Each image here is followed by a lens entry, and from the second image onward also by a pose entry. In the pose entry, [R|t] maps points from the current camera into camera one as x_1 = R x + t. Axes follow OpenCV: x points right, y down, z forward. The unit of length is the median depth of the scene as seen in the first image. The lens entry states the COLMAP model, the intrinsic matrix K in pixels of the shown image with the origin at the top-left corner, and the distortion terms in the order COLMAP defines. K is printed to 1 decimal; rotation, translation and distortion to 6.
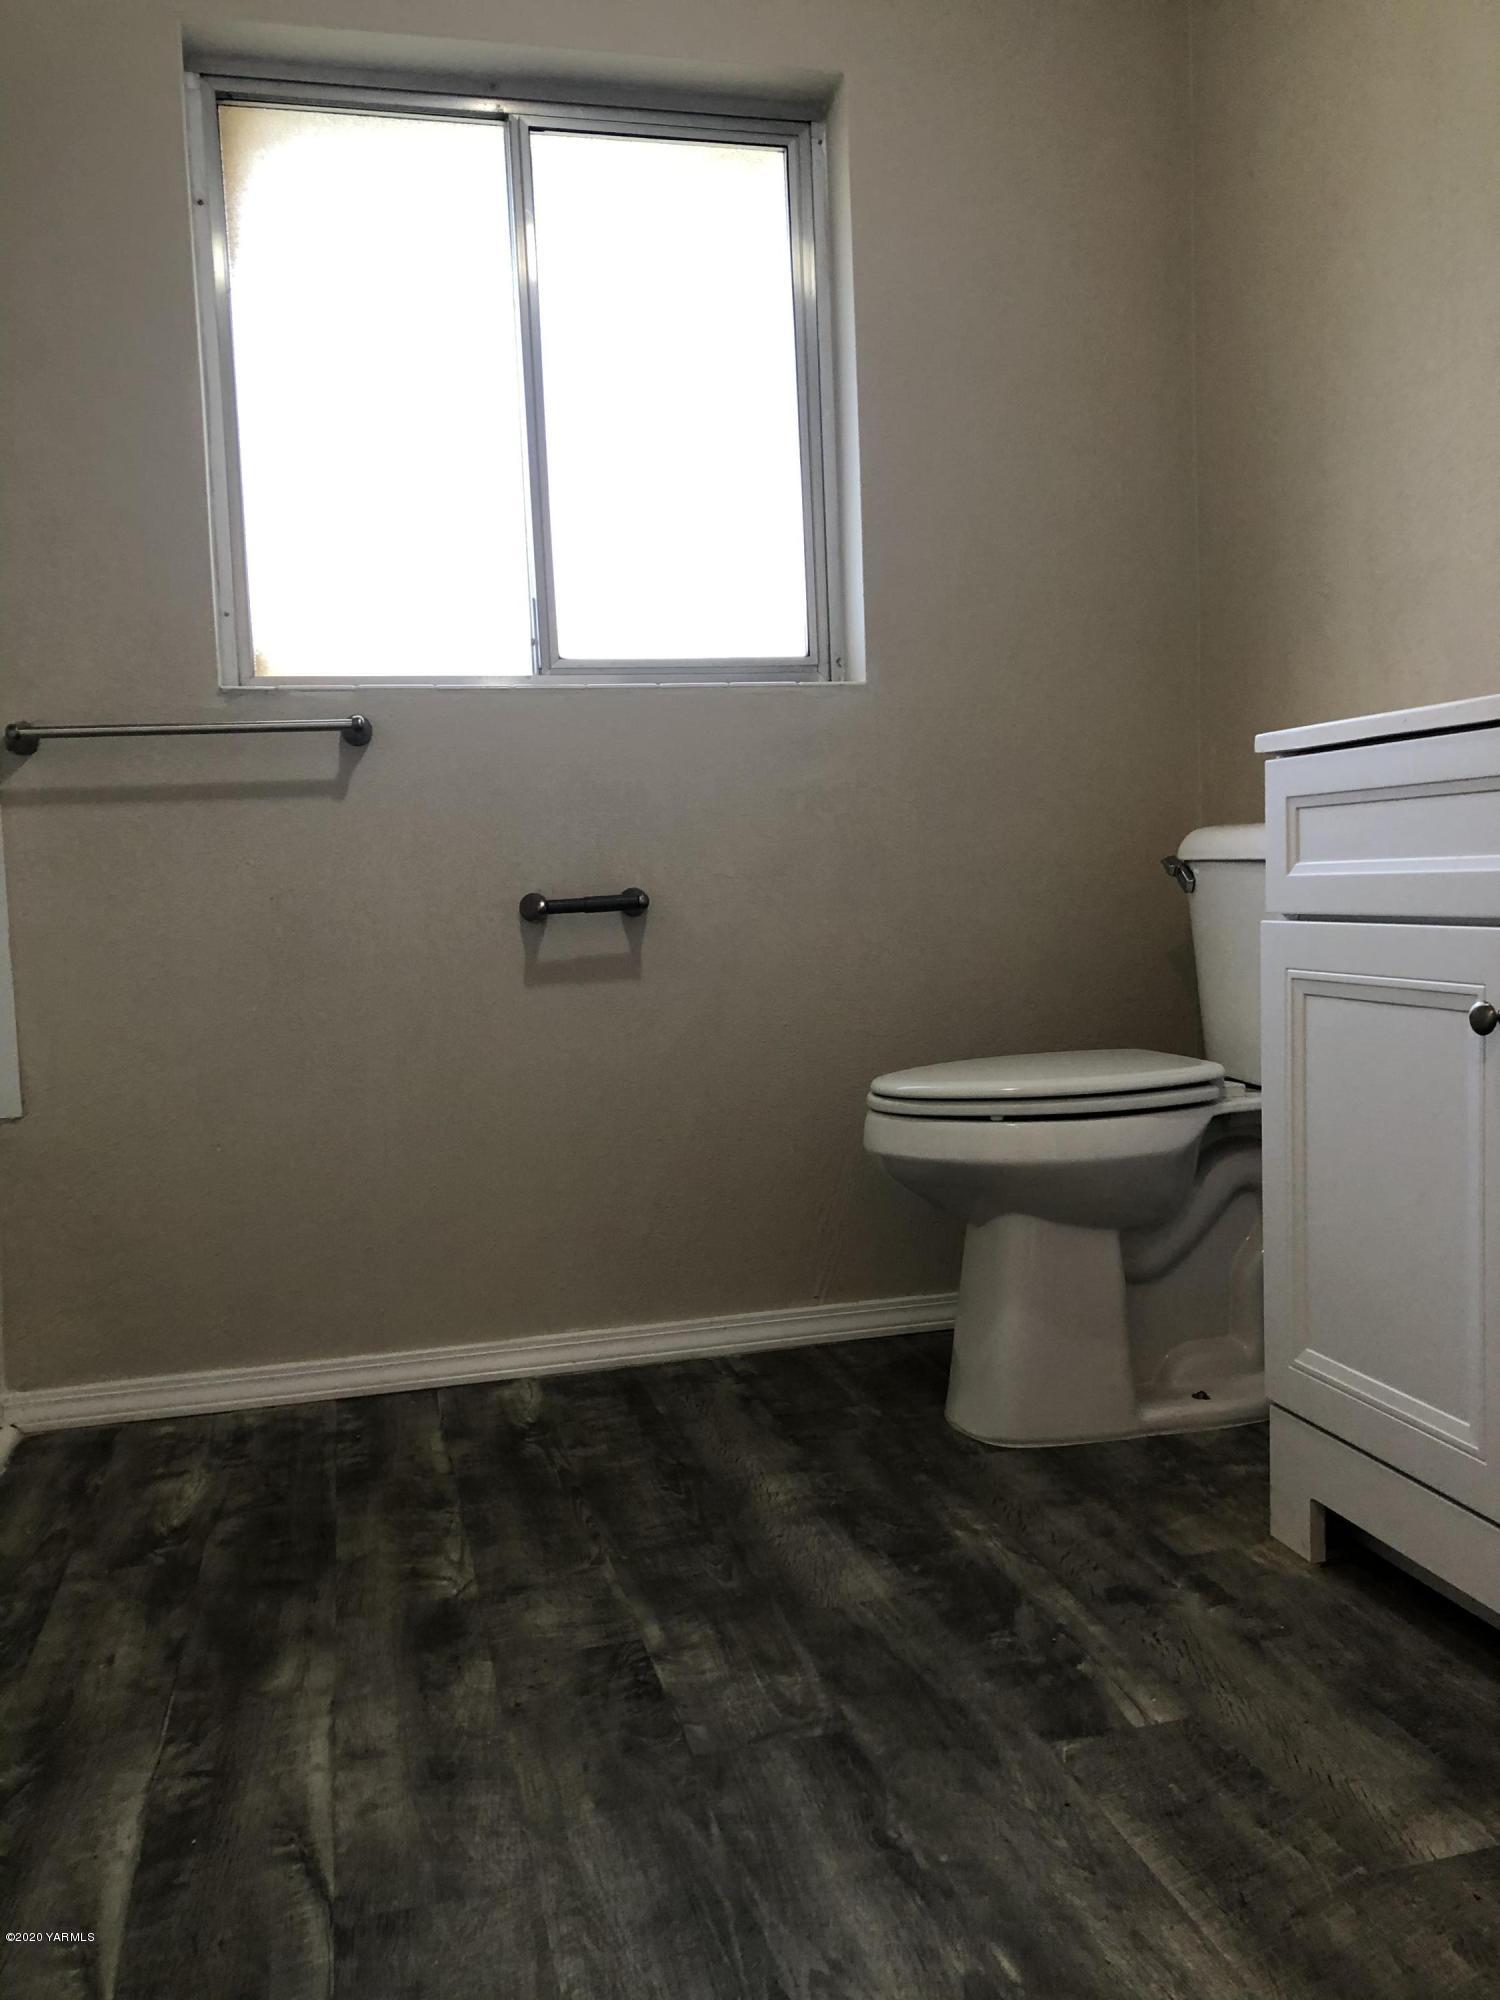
lens RADIAL K [[1624.0, 0, 748.0], [0, 1624.0, 992.7], [0, 0, 1]] dist [0.027715, -0.015453]
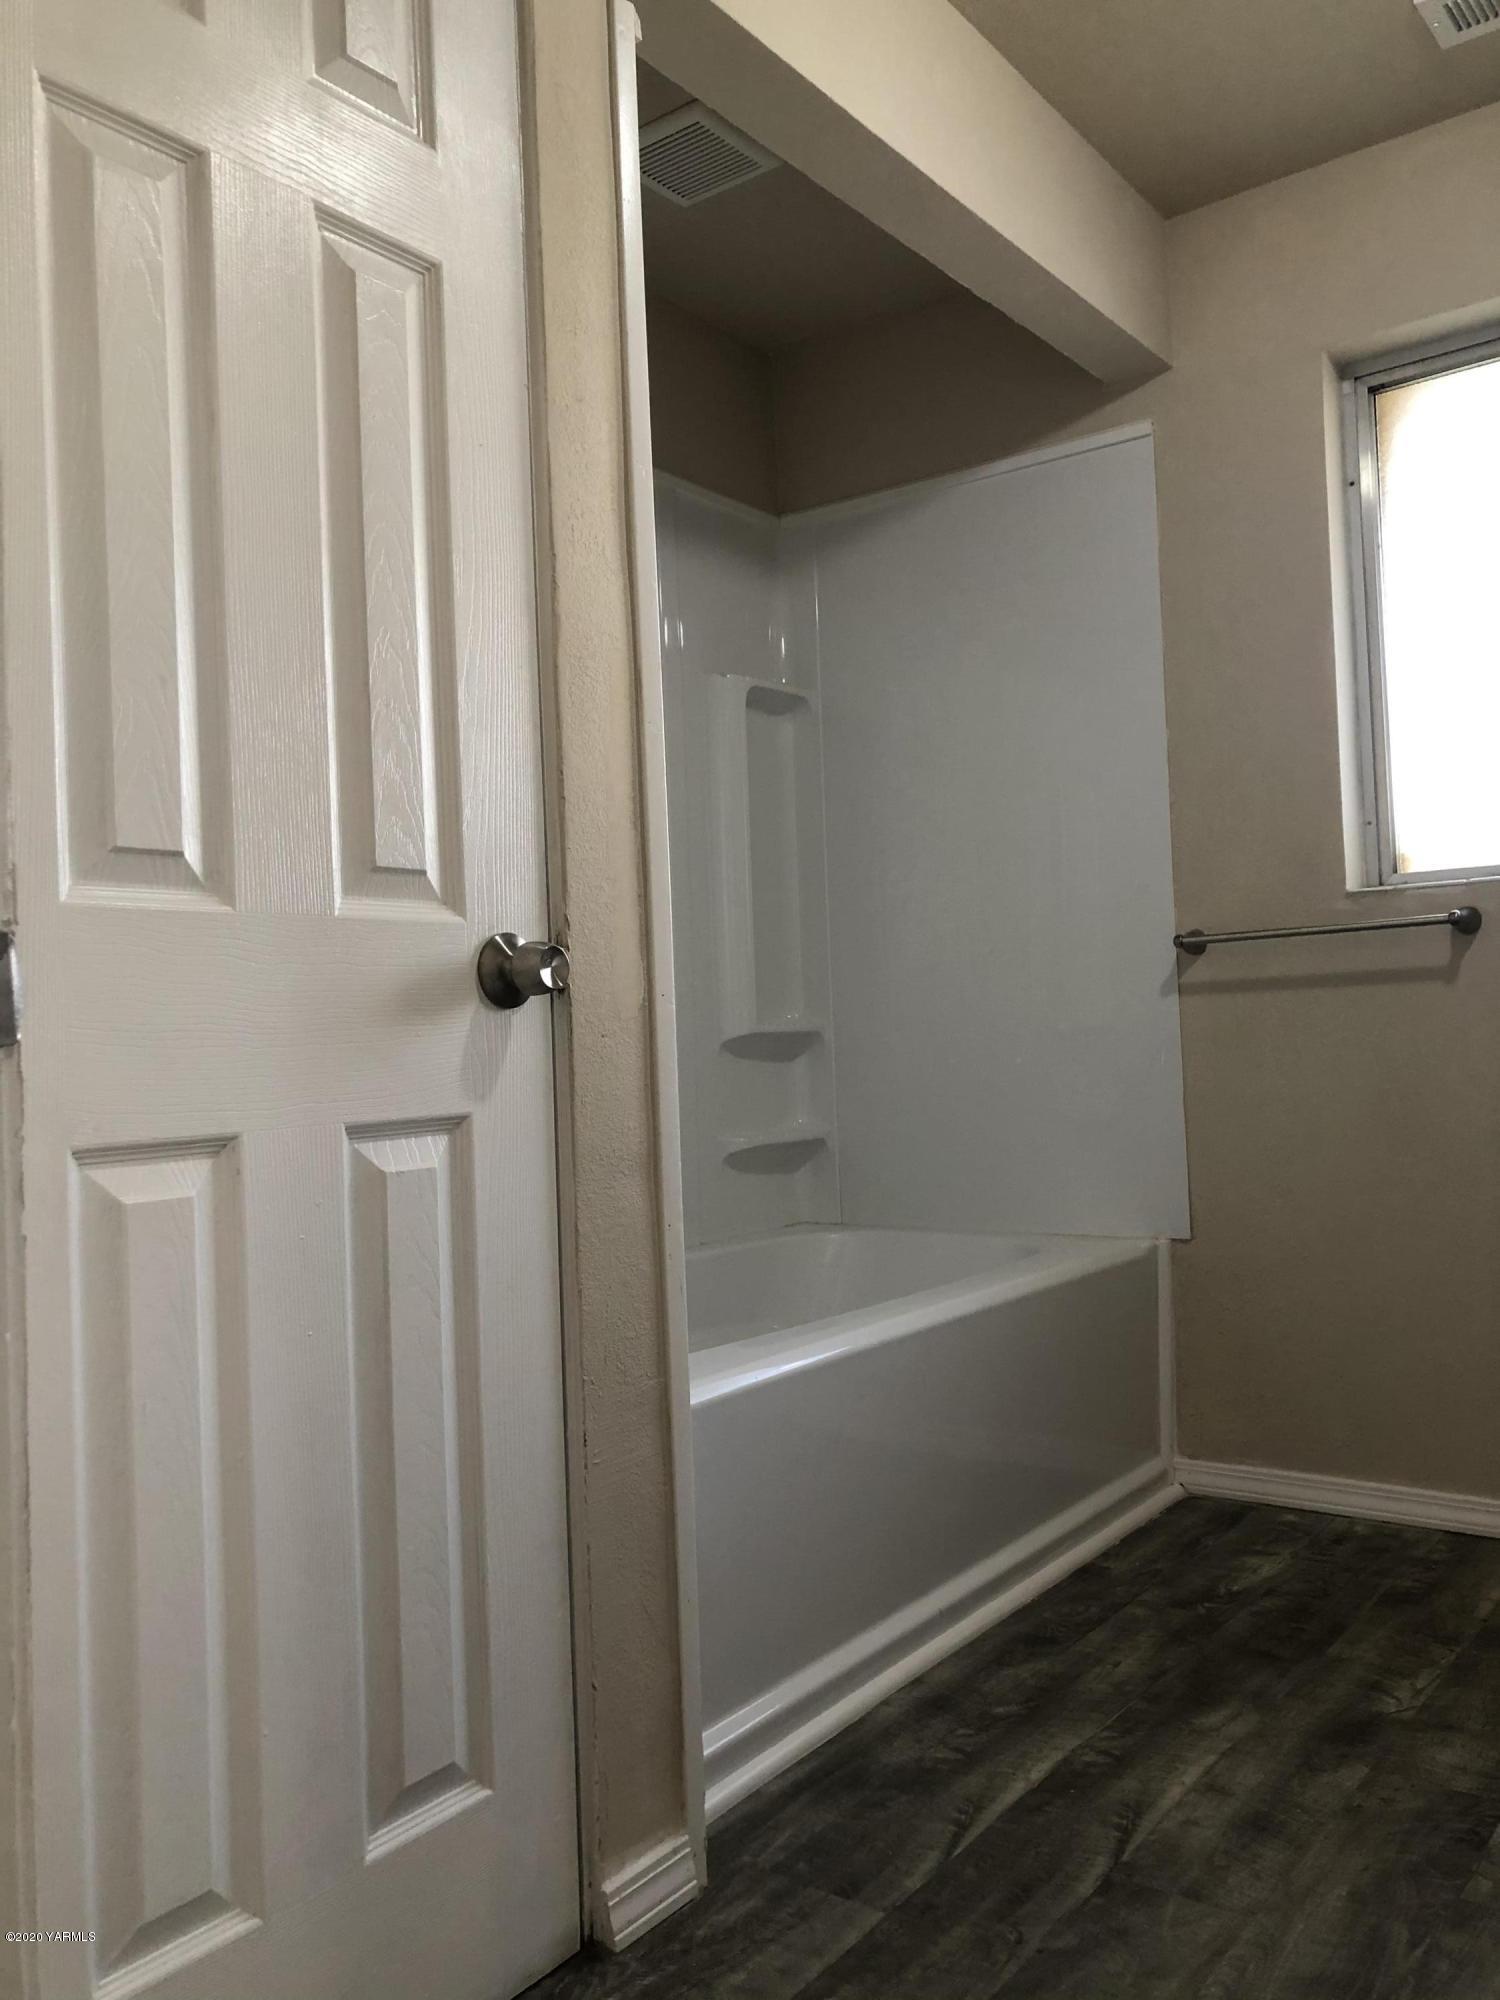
lens RADIAL K [[1624.0, 0, 742.9], [0, 1624.0, 985.8], [0, 0, 1]] dist [0.027715, -0.015453]
pose [[0.621528, -0.012182, -0.783297, 0.453575], [-0.030240, 0.998761, -0.039528, -0.082690], [0.782808, 0.048255, 0.620390, -0.095453]]
